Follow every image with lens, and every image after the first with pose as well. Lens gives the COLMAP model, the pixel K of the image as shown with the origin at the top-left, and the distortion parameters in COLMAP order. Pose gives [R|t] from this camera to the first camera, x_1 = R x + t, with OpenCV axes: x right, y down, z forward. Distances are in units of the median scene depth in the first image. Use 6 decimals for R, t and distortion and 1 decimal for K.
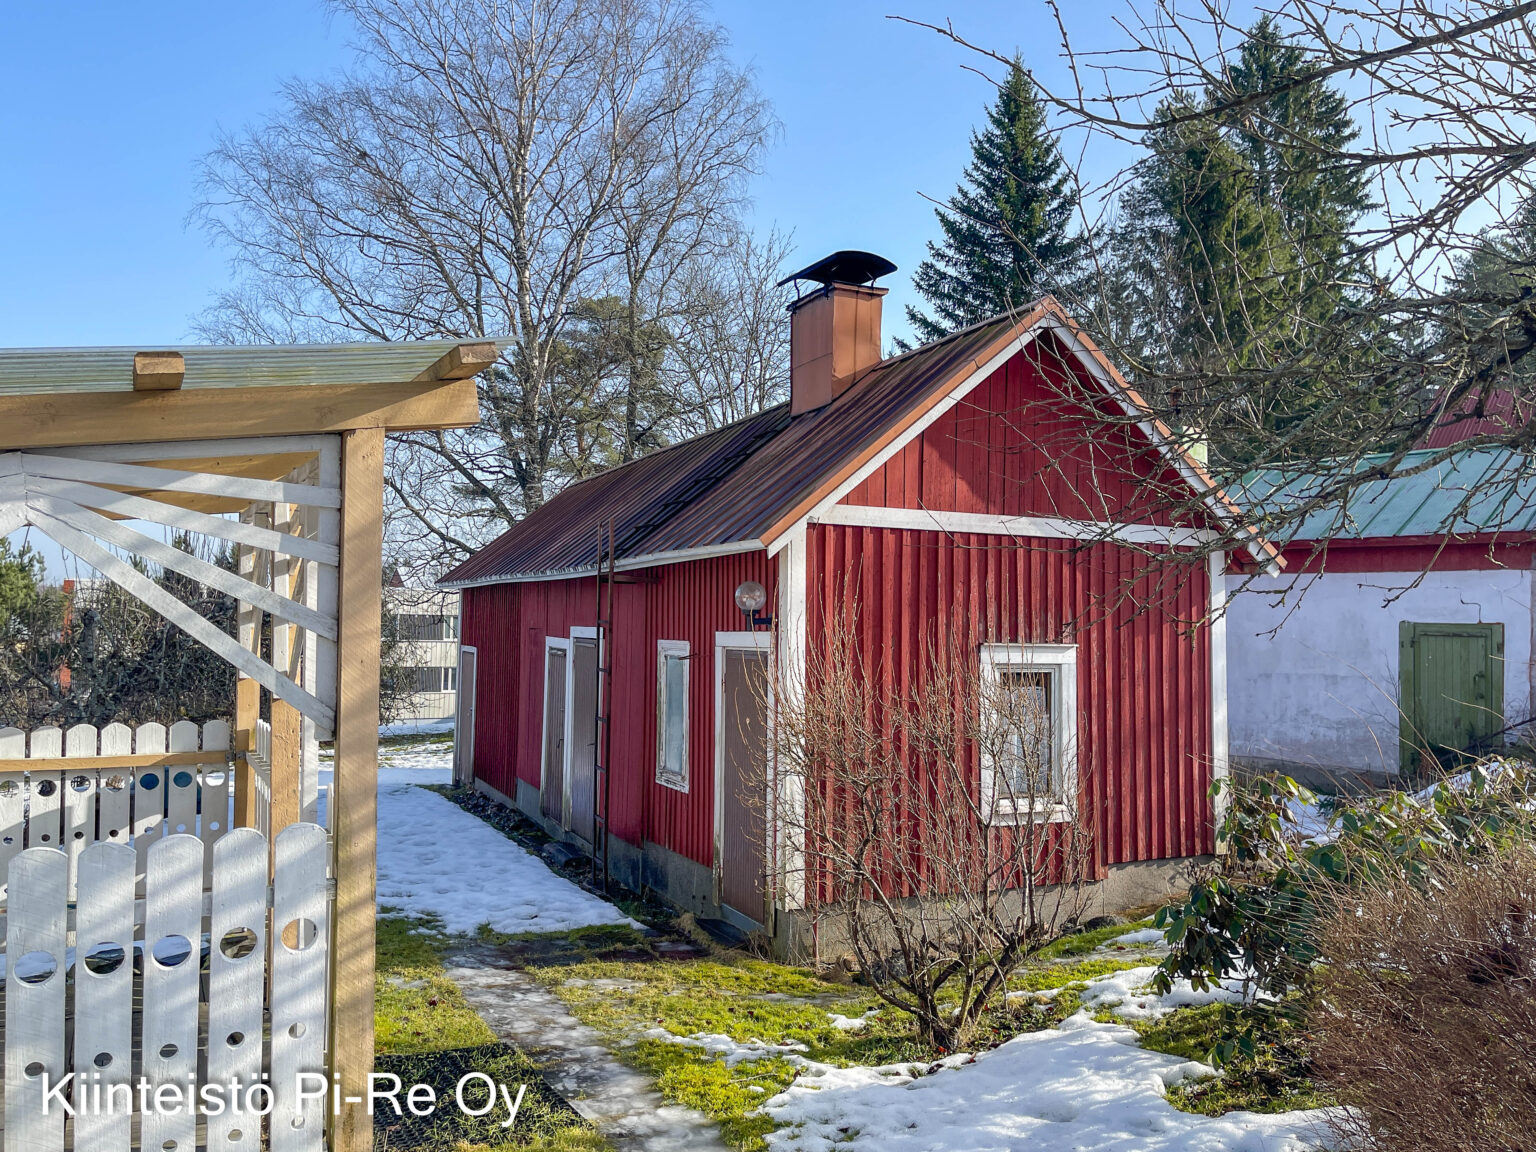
lens RADIAL K [[1166.1, 0, 768.0], [0, 1166.1, 576.0], [0, 0, 1]] dist [0.078050, -0.136432]
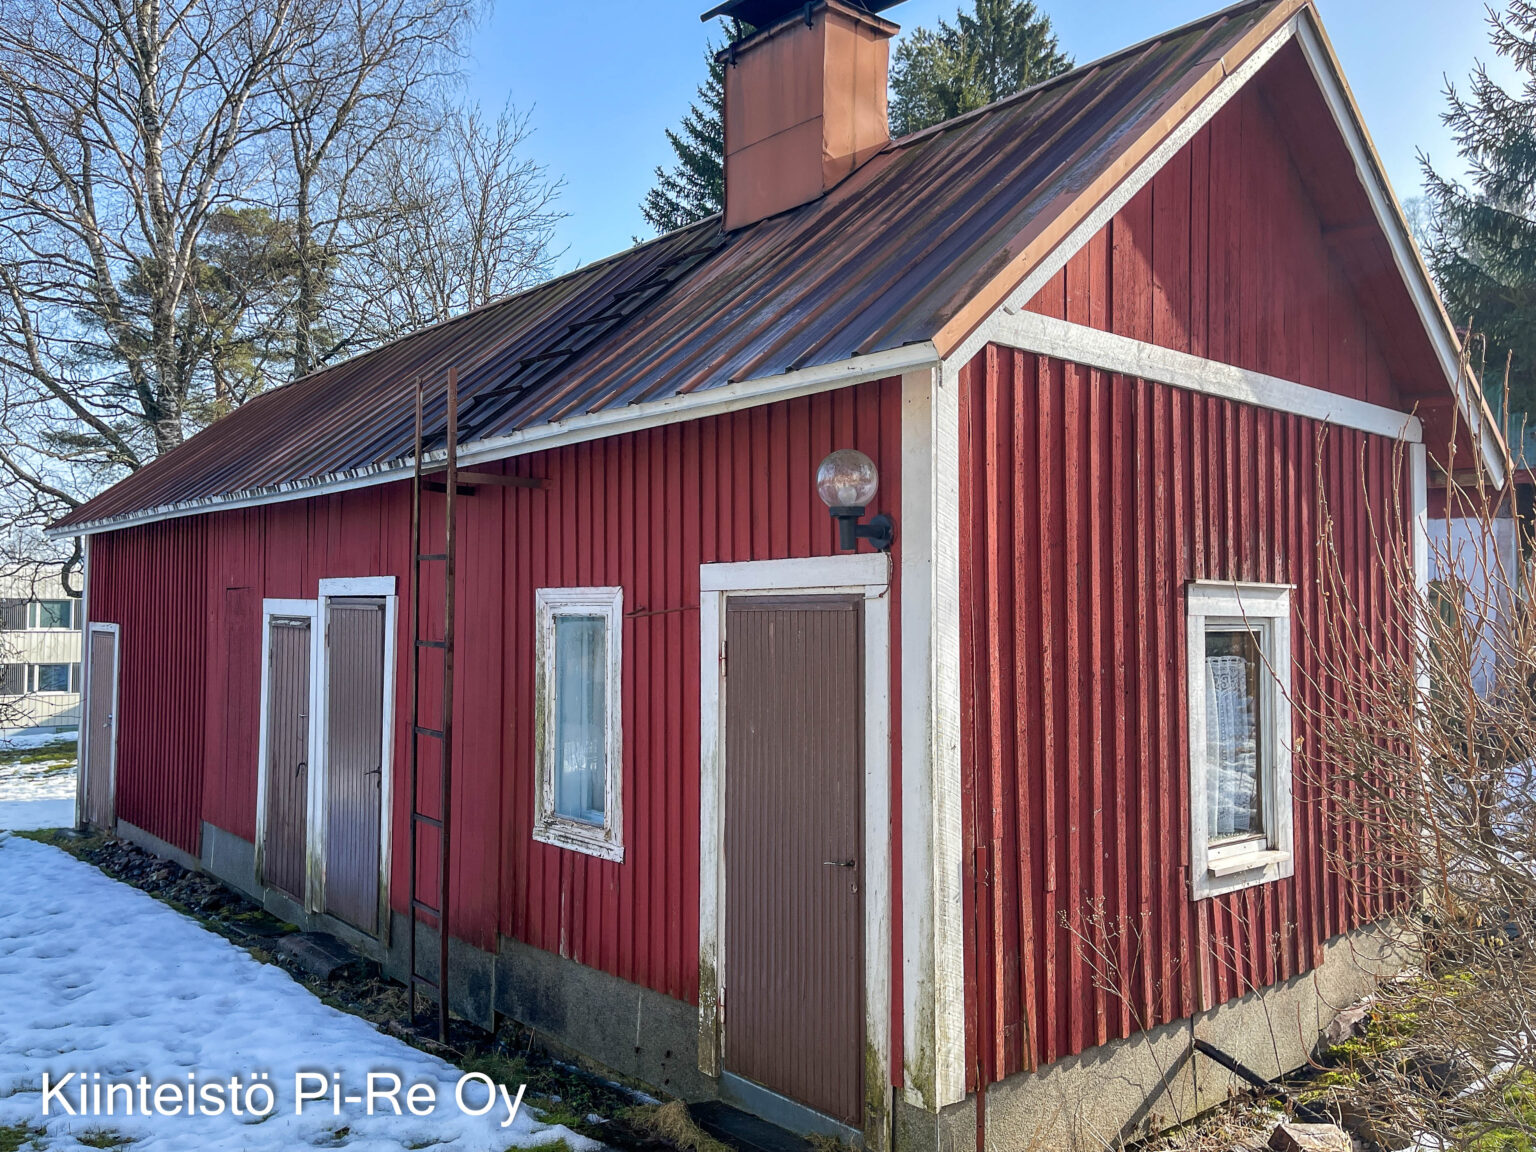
lens RADIAL K [[1218.9, 0, 767.8], [0, 1218.9, 586.6], [0, 0, 1]] dist [0.047867, -0.059498]
pose [[0.961880, -0.000219, 0.273472, -0.110286], [-0.005416, 0.999788, 0.019850, 0.030803], [-0.273419, -0.020574, 0.961675, 0.297145]]
